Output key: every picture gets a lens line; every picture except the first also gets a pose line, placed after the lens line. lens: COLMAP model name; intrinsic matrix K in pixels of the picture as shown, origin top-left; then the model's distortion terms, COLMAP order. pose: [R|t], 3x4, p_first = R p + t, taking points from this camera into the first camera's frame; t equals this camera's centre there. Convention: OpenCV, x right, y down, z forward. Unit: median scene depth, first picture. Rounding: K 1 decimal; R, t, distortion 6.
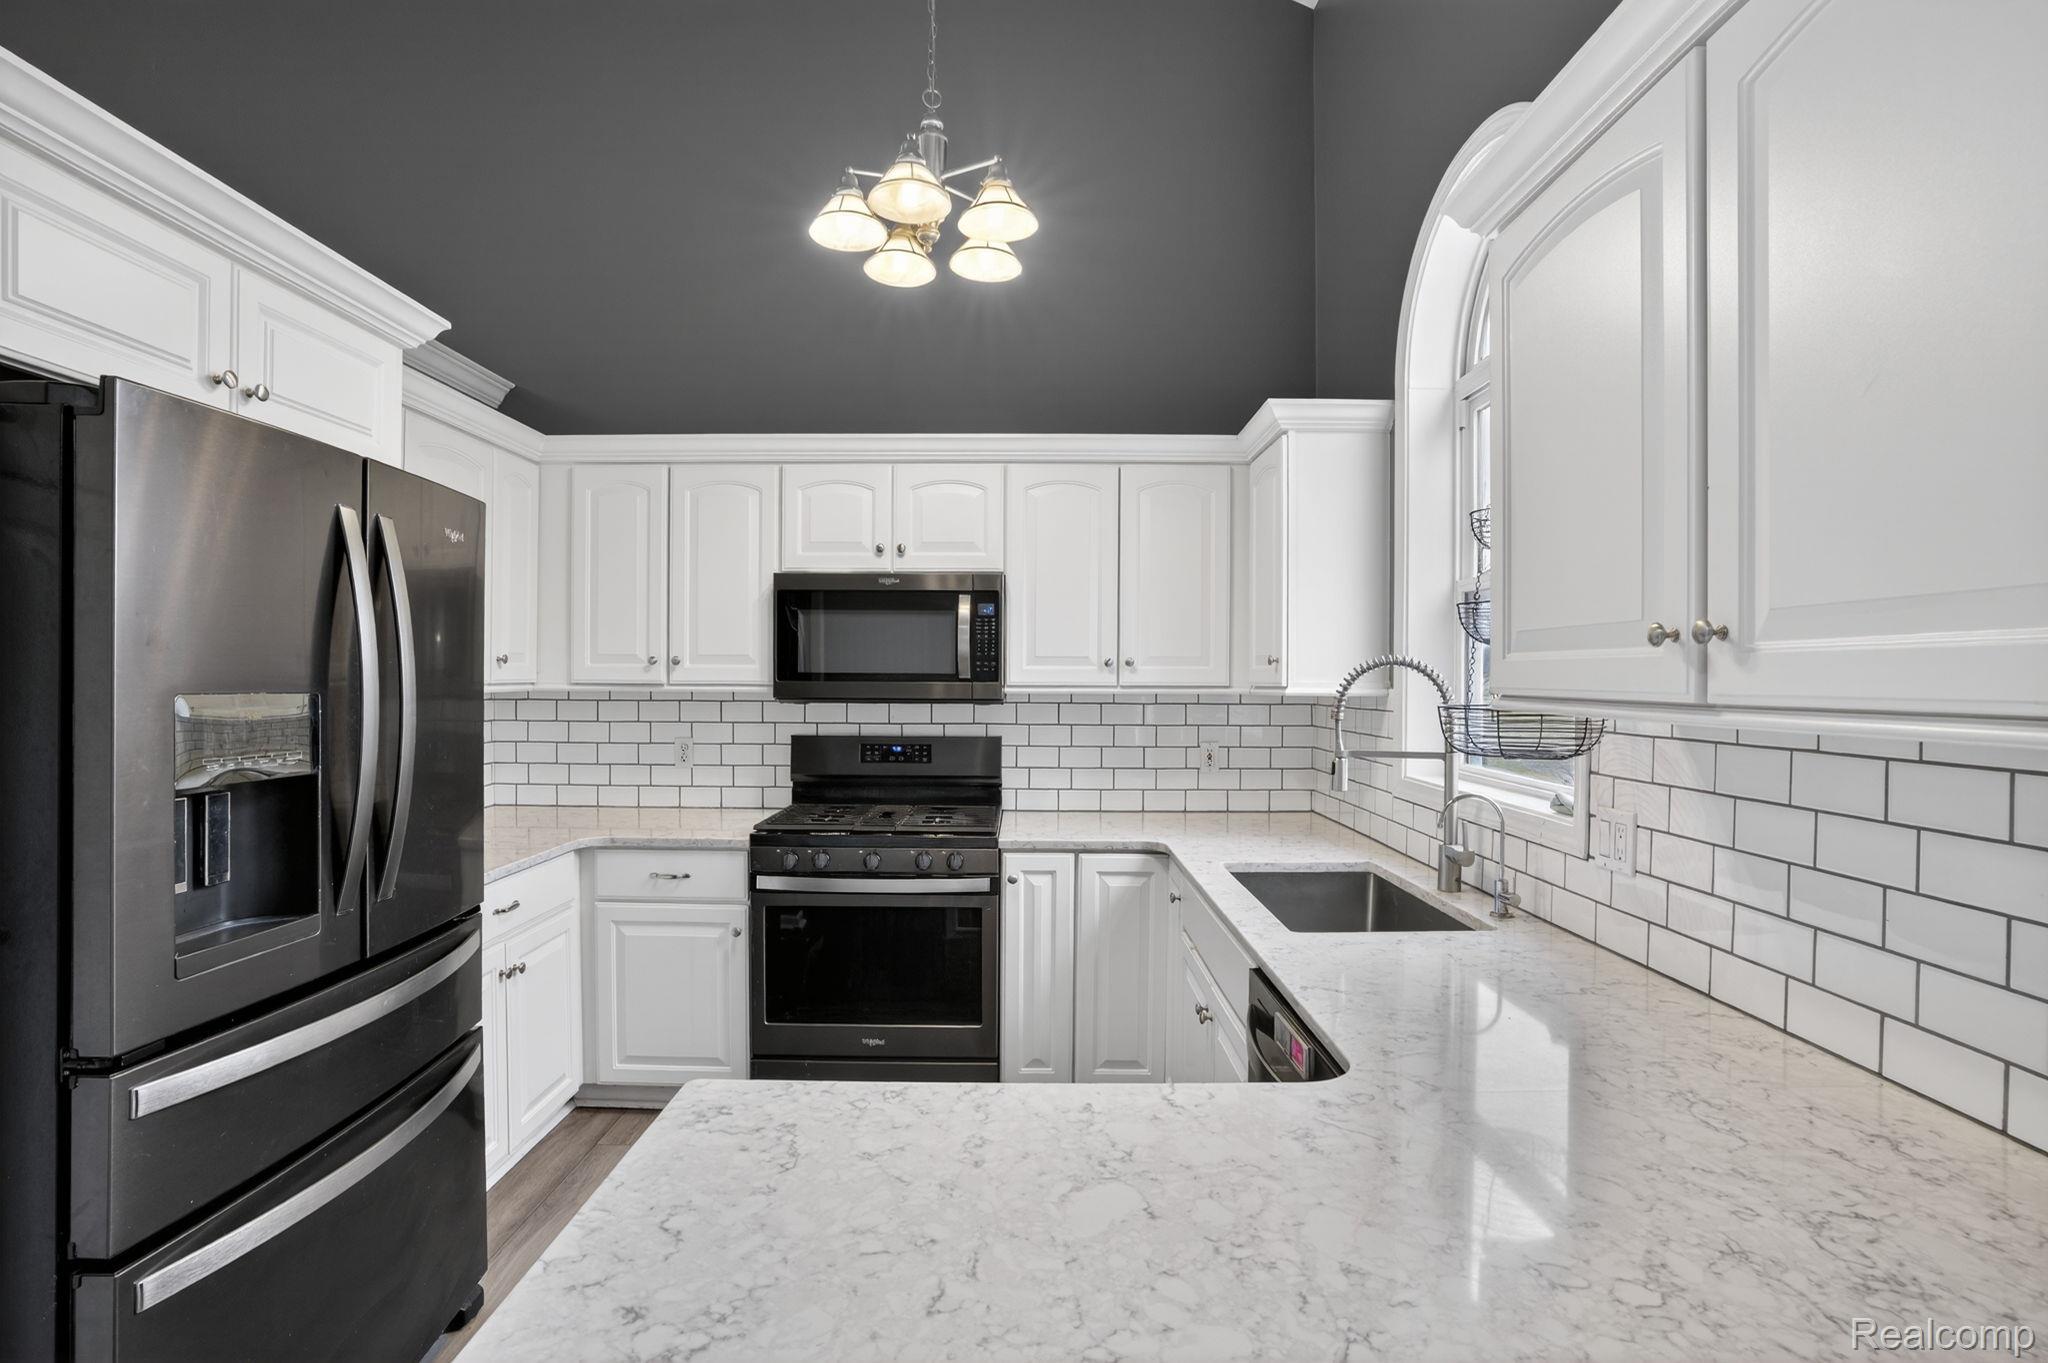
lens RADIAL K [[992.3, 0, 1039.8], [0, 992.3, 673.8], [0, 0, 1]] dist [-0.046531, 0.013351]
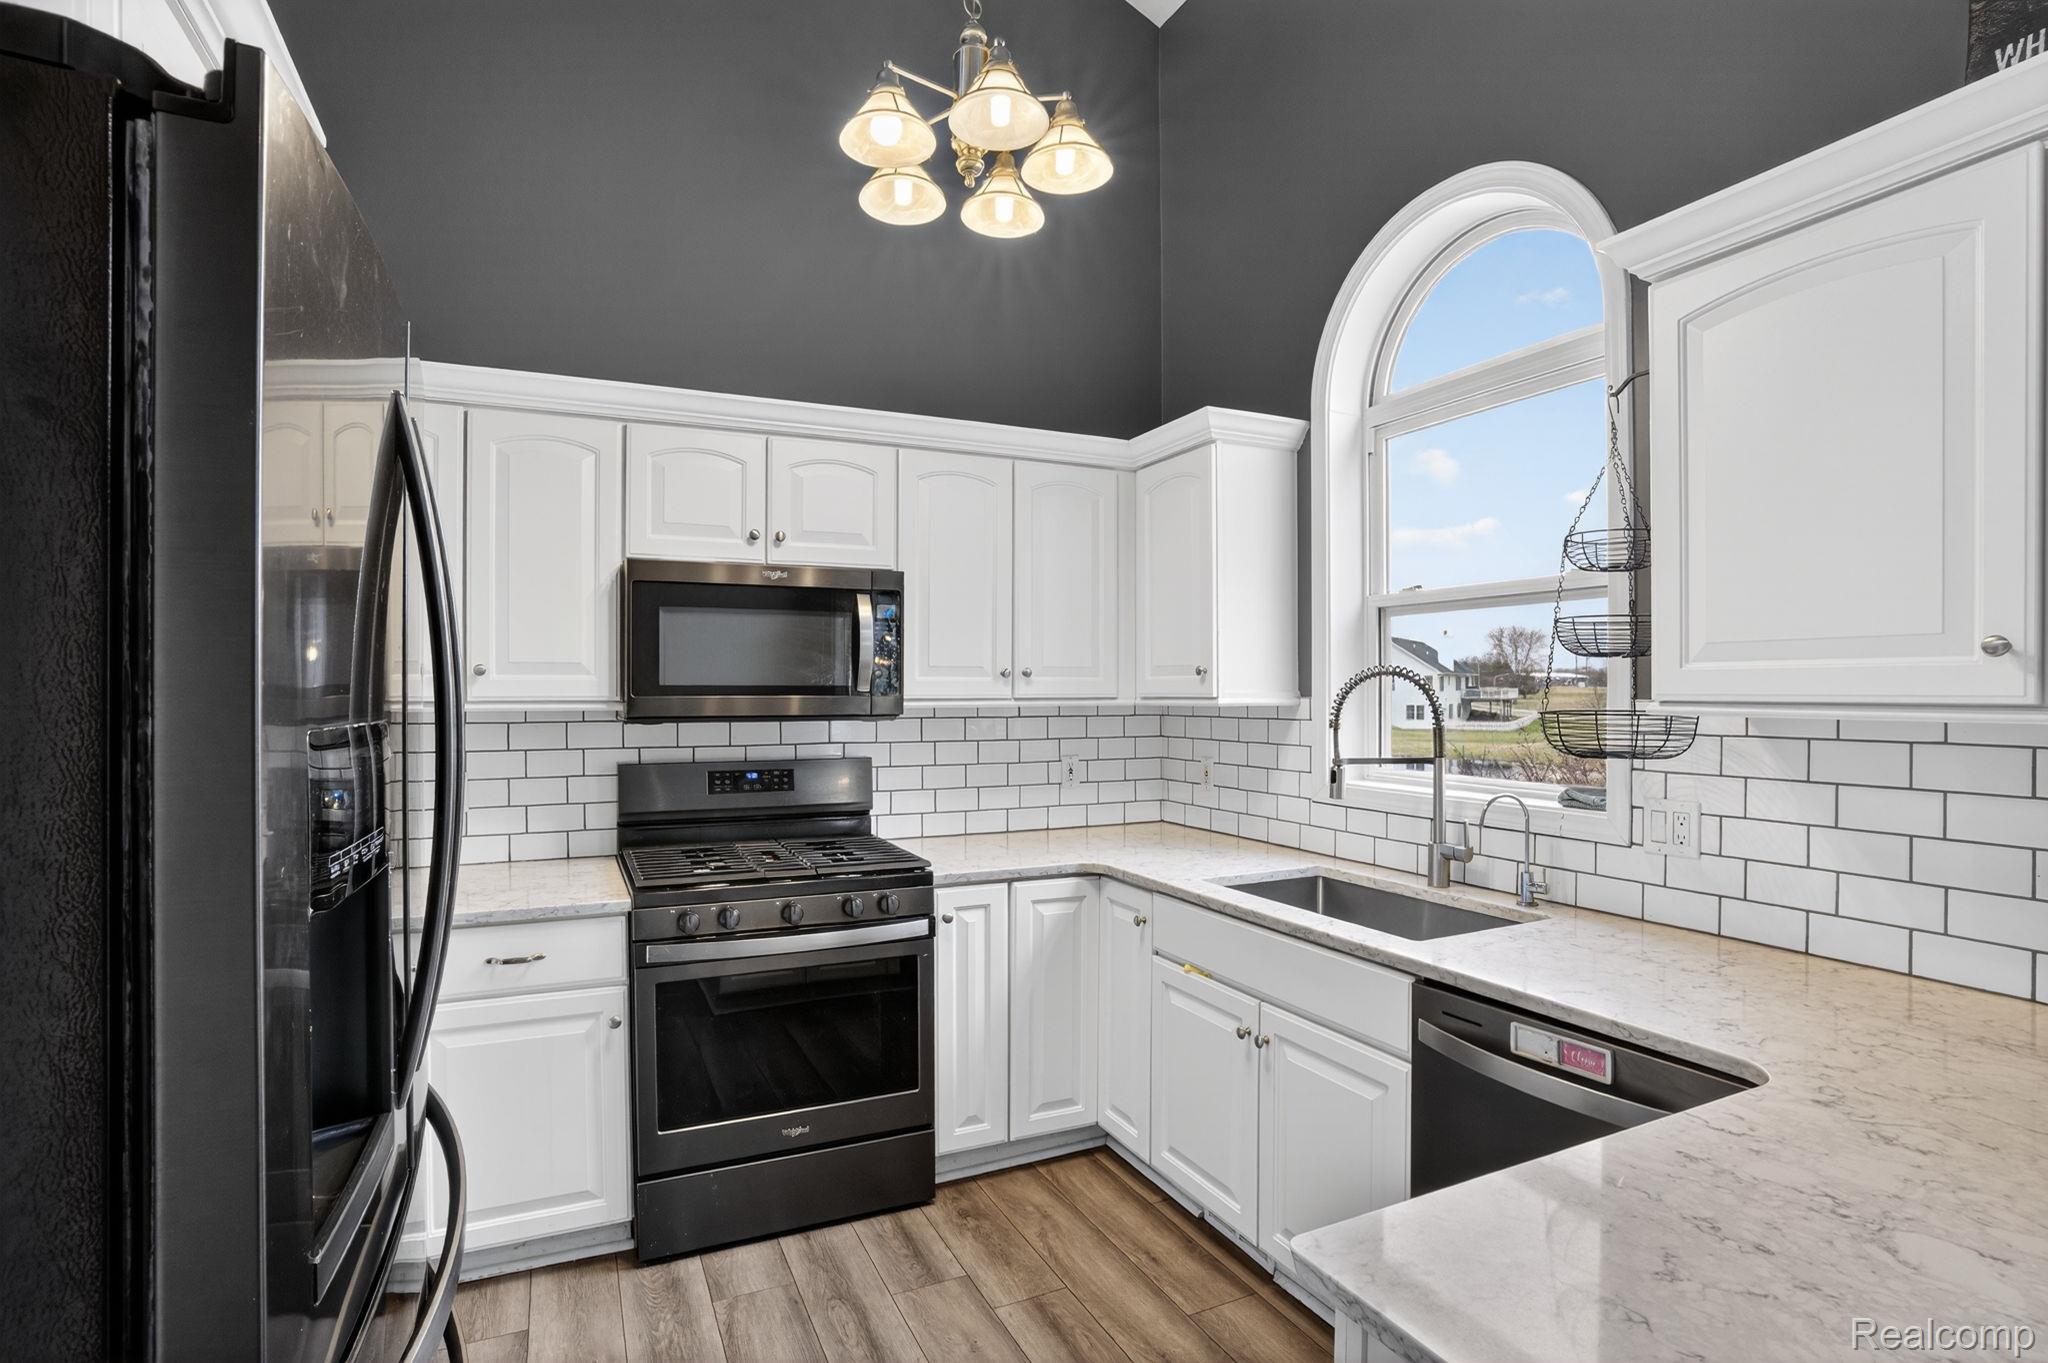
lens RADIAL K [[992.3, 0, 1041.8], [0, 992.3, 685.9], [0, 0, 1]] dist [-0.046531, 0.013351]
pose [[0.907002, -0.004314, 0.421103, -0.318801], [0.004788, 0.999989, -0.000068, 0.001042], [-0.421098, 0.002078, 0.907013, 0.162106]]
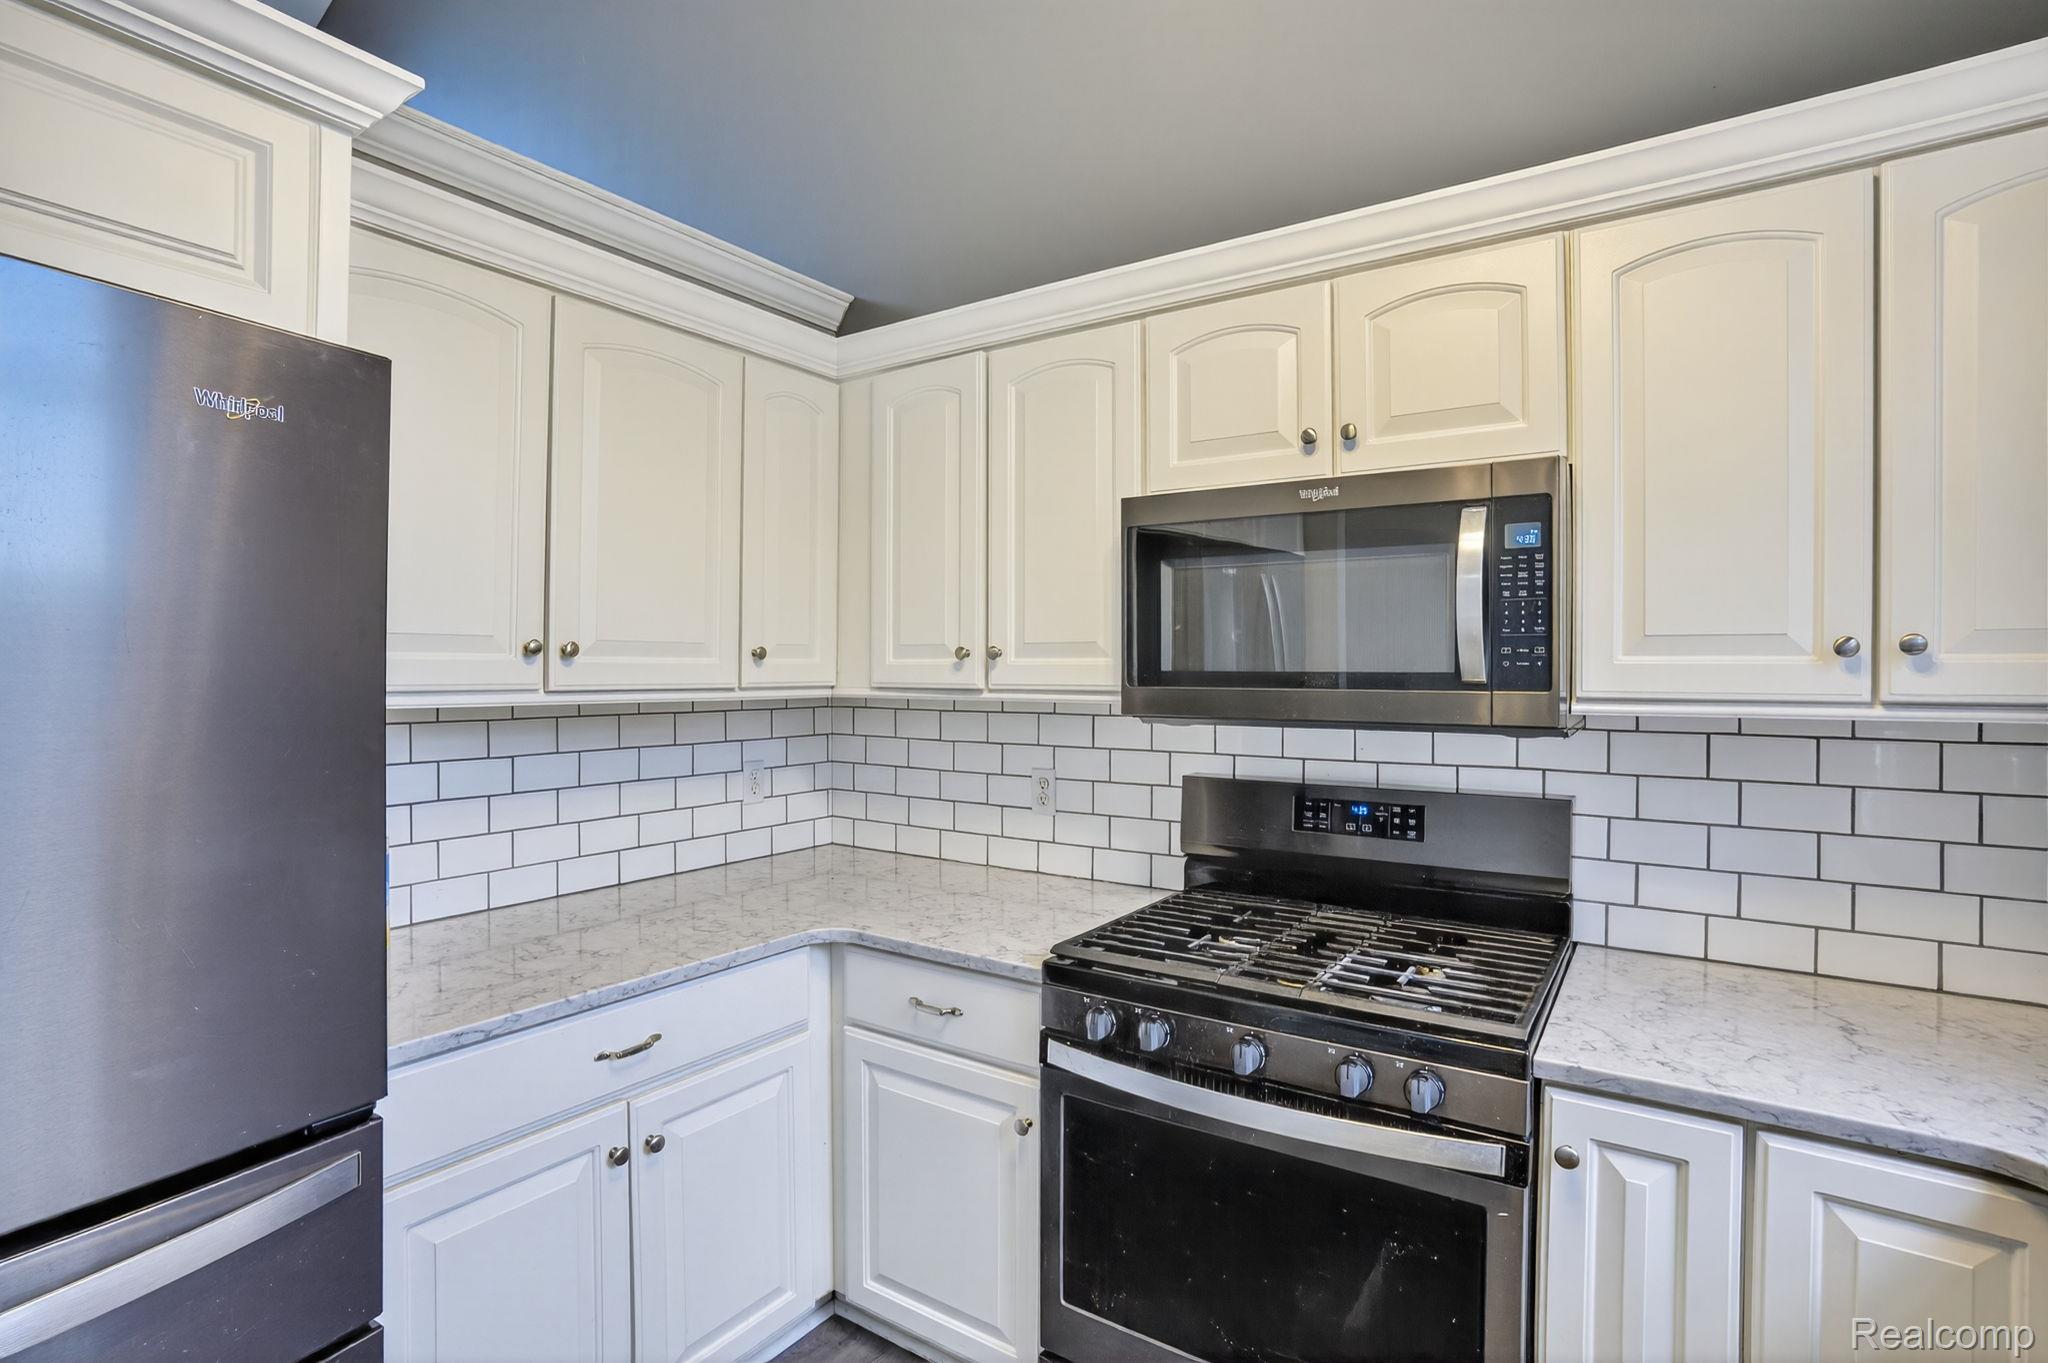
lens RADIAL K [[992.3, 0, 1038.5], [0, 992.3, 677.0], [0, 0, 1]] dist [-0.046531, 0.013351]
pose [[0.826654, 0.001630, -0.562709, 0.018680], [0.000464, 0.999993, 0.003577, -0.000064], [0.562711, -0.003218, 0.826647, 0.524454]]
